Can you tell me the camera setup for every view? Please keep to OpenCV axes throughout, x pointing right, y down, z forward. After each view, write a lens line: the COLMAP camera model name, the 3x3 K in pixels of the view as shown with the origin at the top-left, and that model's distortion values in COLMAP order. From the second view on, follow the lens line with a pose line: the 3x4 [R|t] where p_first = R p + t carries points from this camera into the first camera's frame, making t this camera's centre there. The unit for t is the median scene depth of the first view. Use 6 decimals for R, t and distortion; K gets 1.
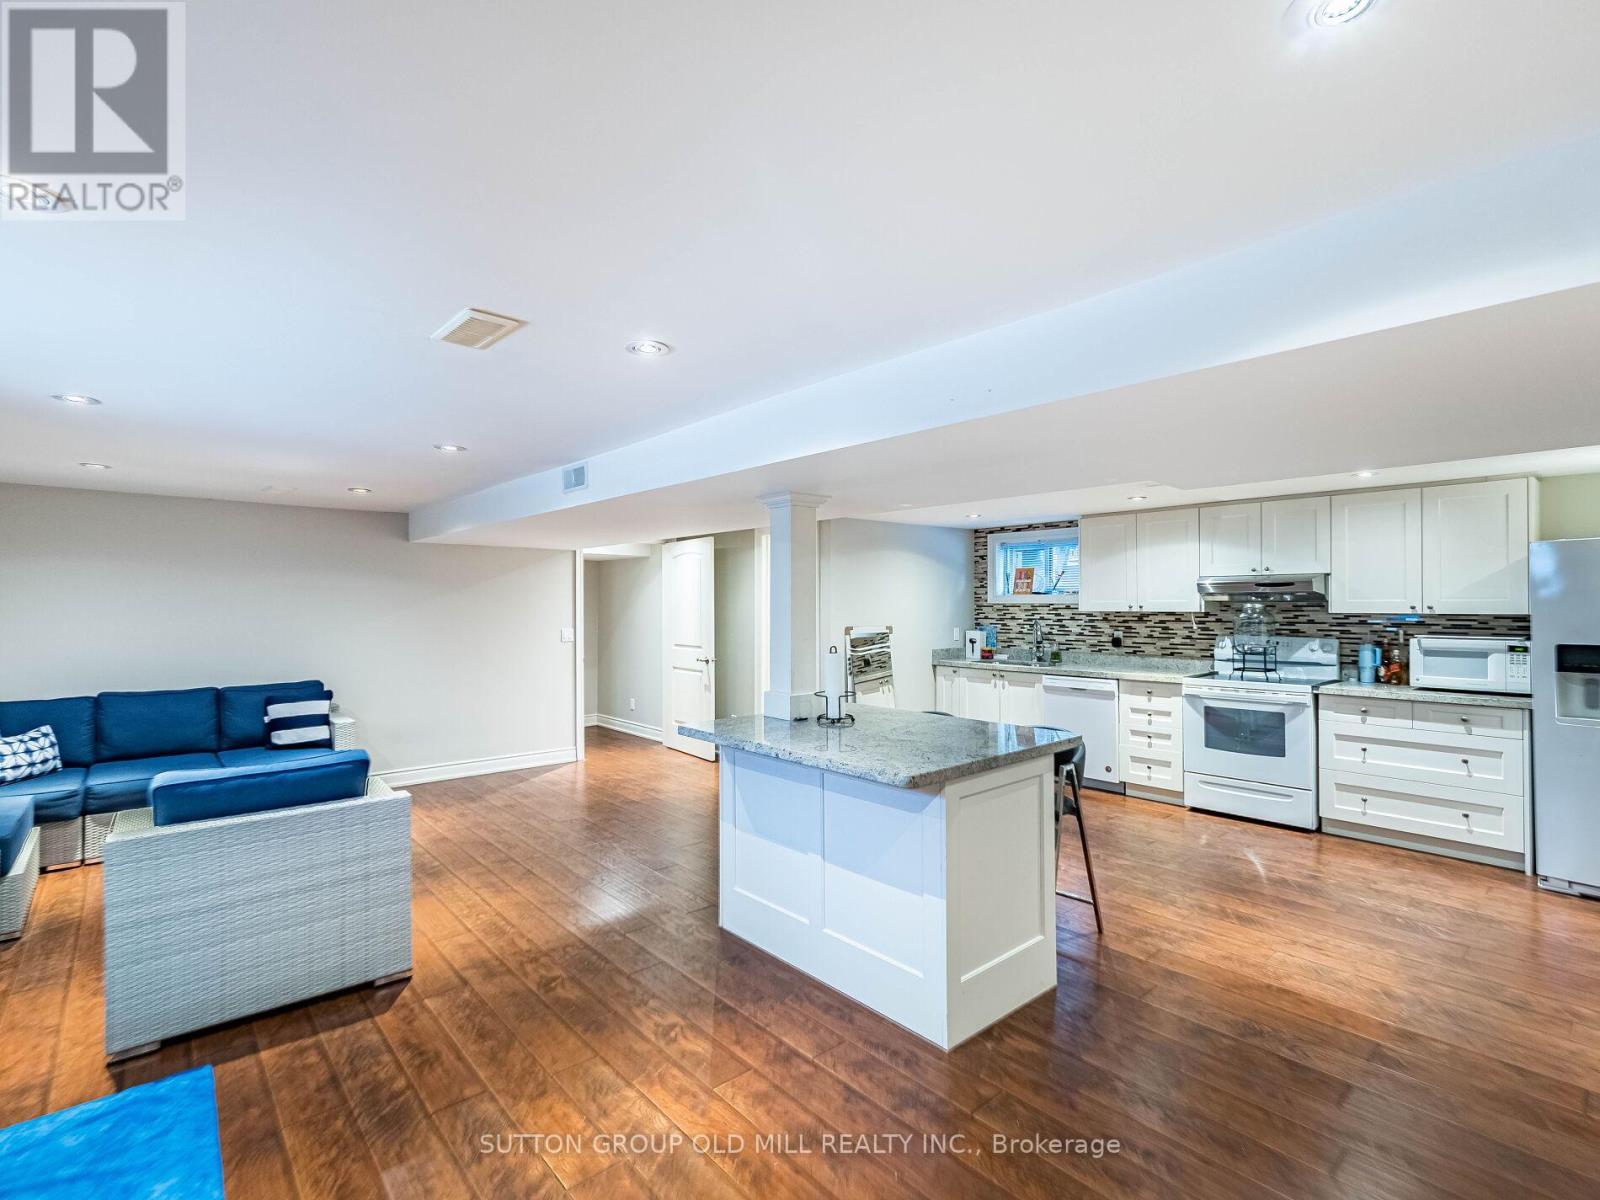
lens RADIAL K [[758.7, 0, 801.3], [0, 758.7, 601.9], [0, 0, 1]] dist [0.001650, 0.000377]
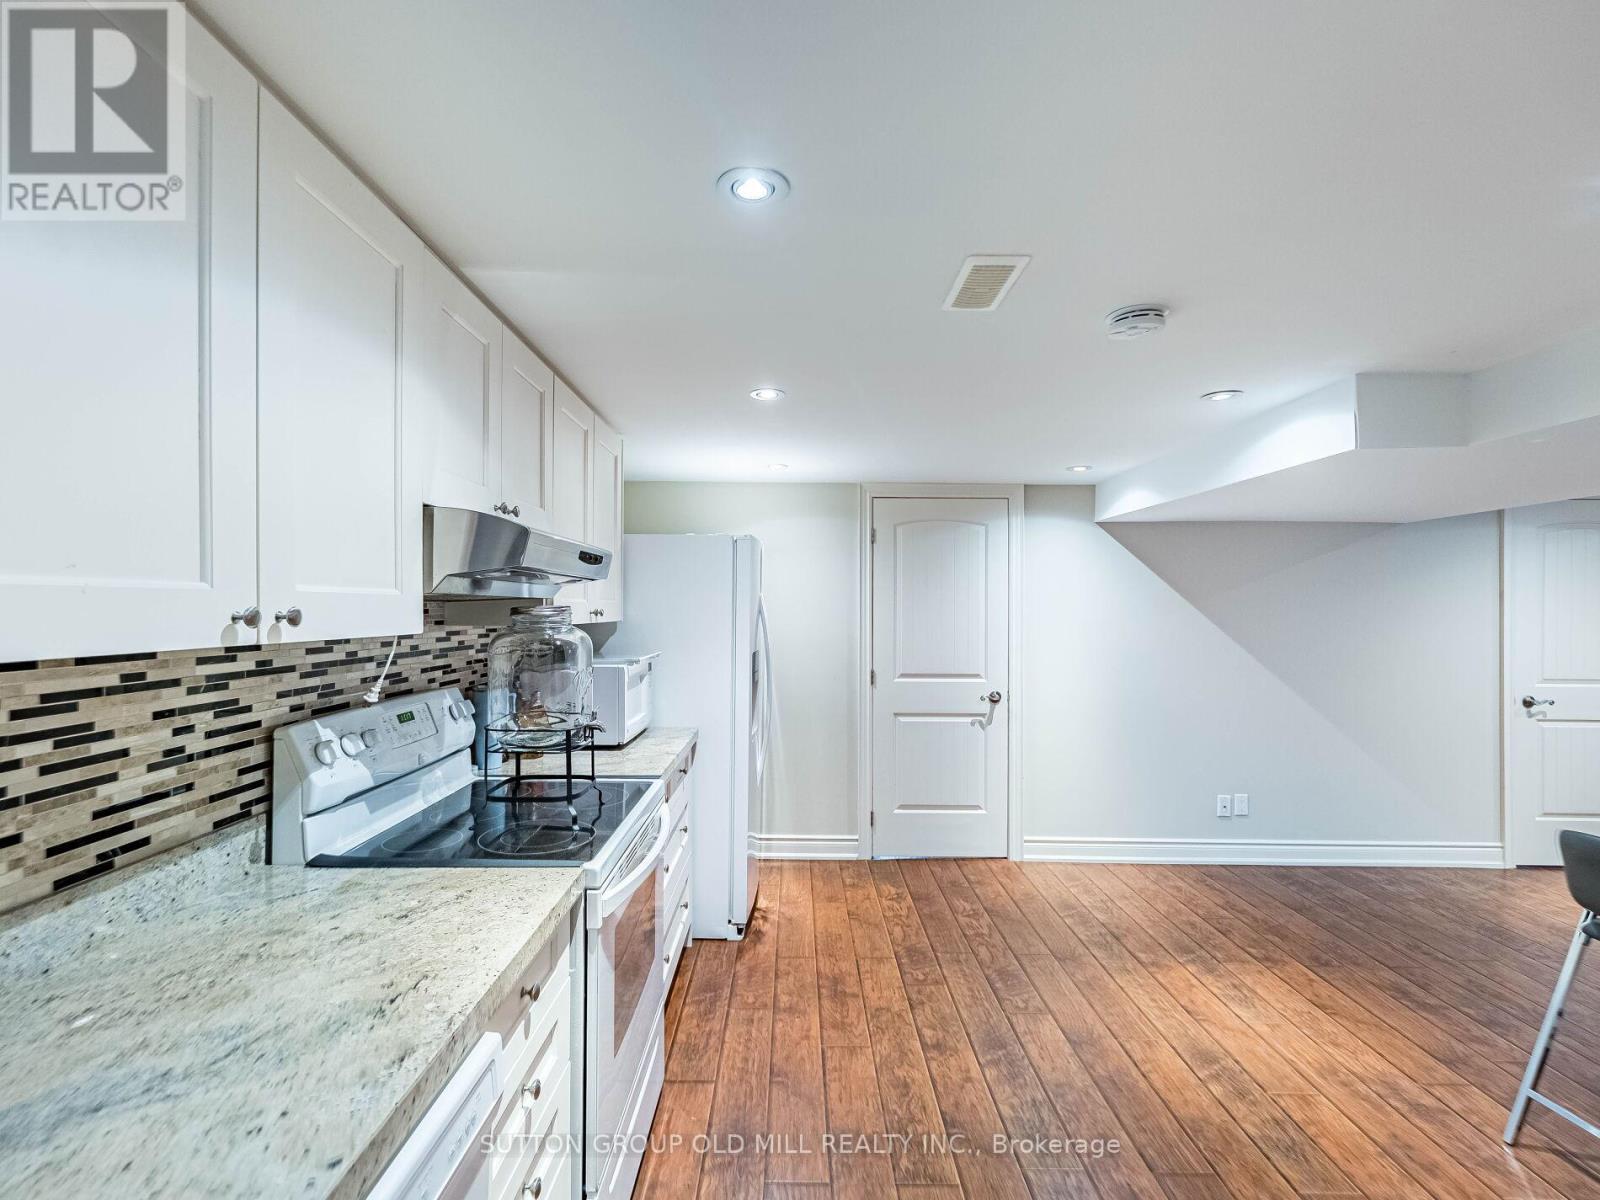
lens RADIAL K [[758.7, 0, 795.8], [0, 758.7, 602.1], [0, 0, 1]] dist [0.001650, 0.000377]
pose [[-0.745843, 0.001174, 0.666120, 0.378744], [-0.005536, 0.999953, -0.007961, 0.005636], [-0.666098, -0.009626, -0.745802, 1.688568]]
